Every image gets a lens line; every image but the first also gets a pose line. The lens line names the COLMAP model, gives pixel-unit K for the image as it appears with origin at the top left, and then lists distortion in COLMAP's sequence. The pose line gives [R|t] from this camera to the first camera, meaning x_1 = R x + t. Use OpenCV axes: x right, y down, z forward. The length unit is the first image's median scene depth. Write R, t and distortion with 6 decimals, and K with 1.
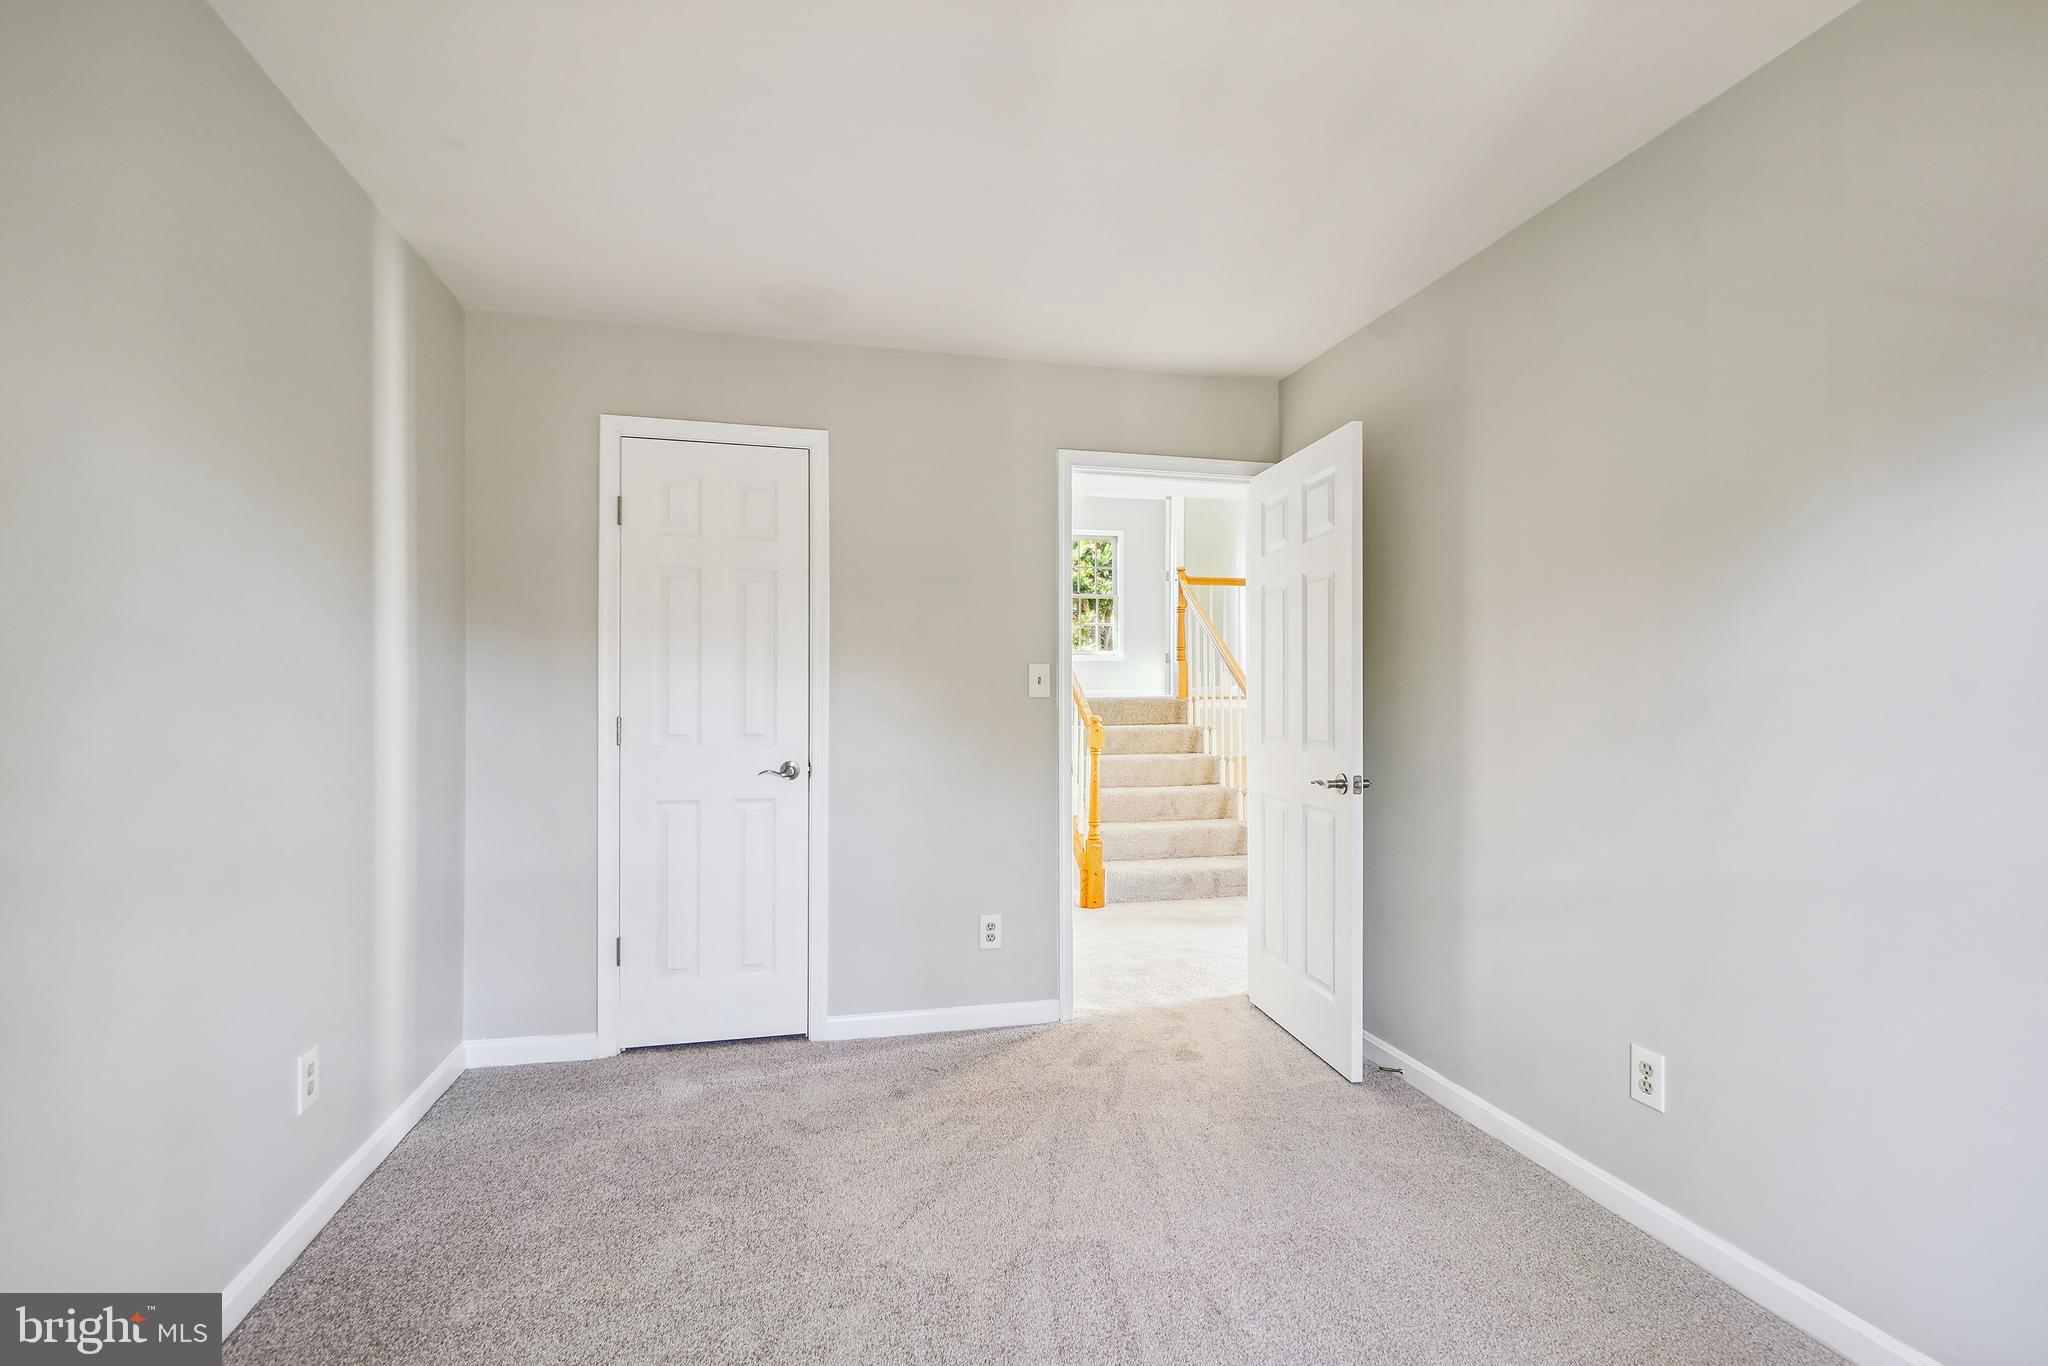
lens RADIAL K [[929.3, 0, 1021.2], [0, 929.3, 683.1], [0, 0, 1]] dist [0.000576, -0.001484]
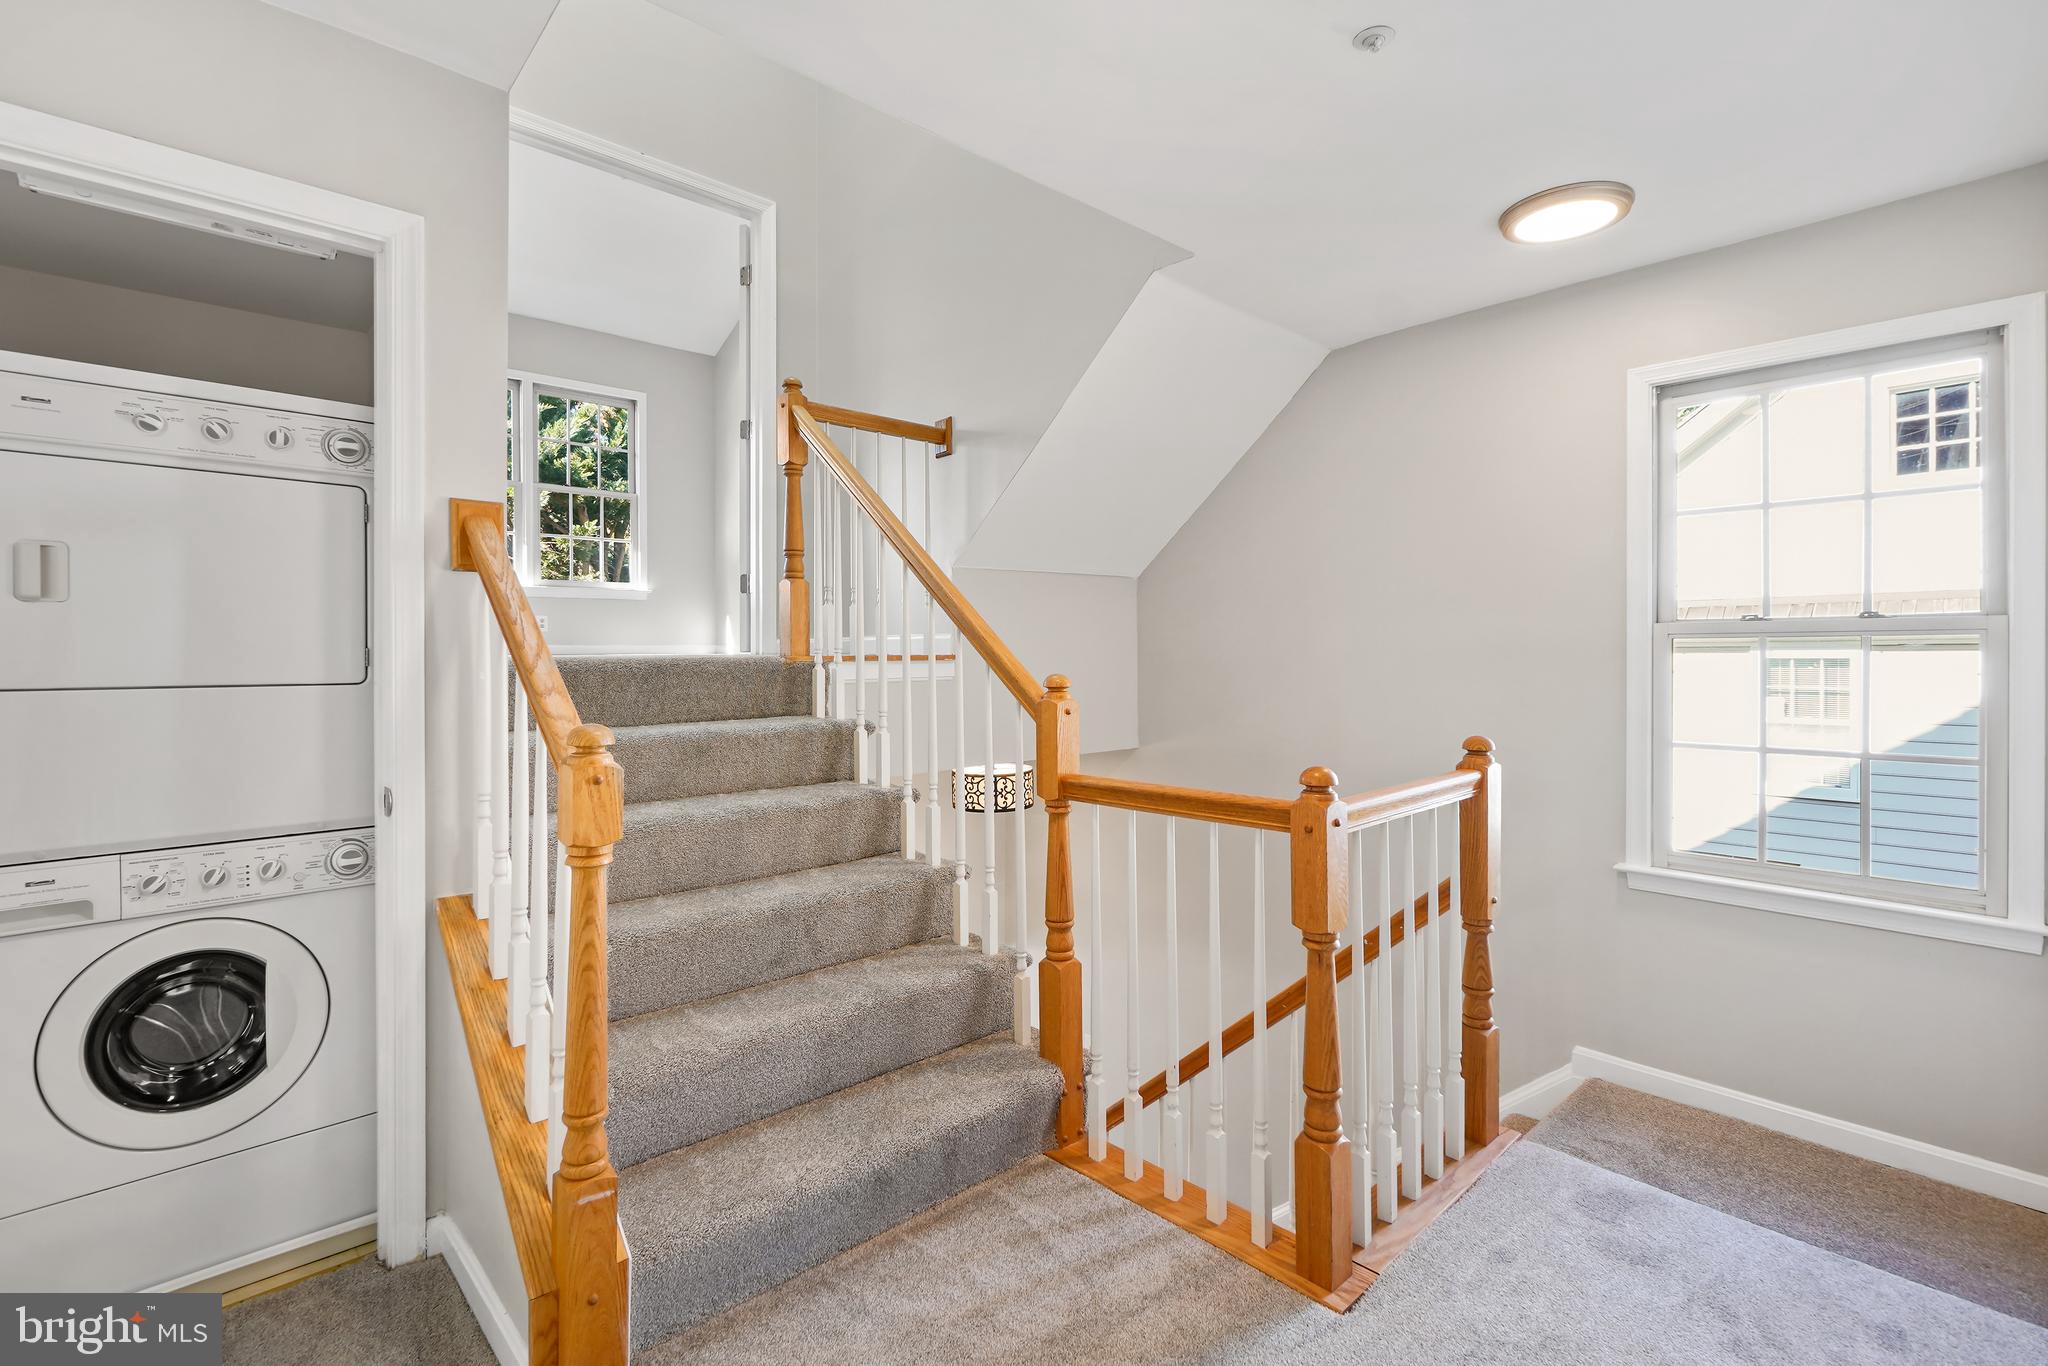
lens RADIAL K [[929.3, 0, 986.1], [0, 929.3, 645.0], [0, 0, 1]] dist [0.000576, -0.001484]
pose [[0.890751, -0.000778, 0.454492, 0.047872], [-0.000341, 0.999997, 0.002381, 0.008822], [-0.454492, -0.002276, 0.890748, 0.566009]]
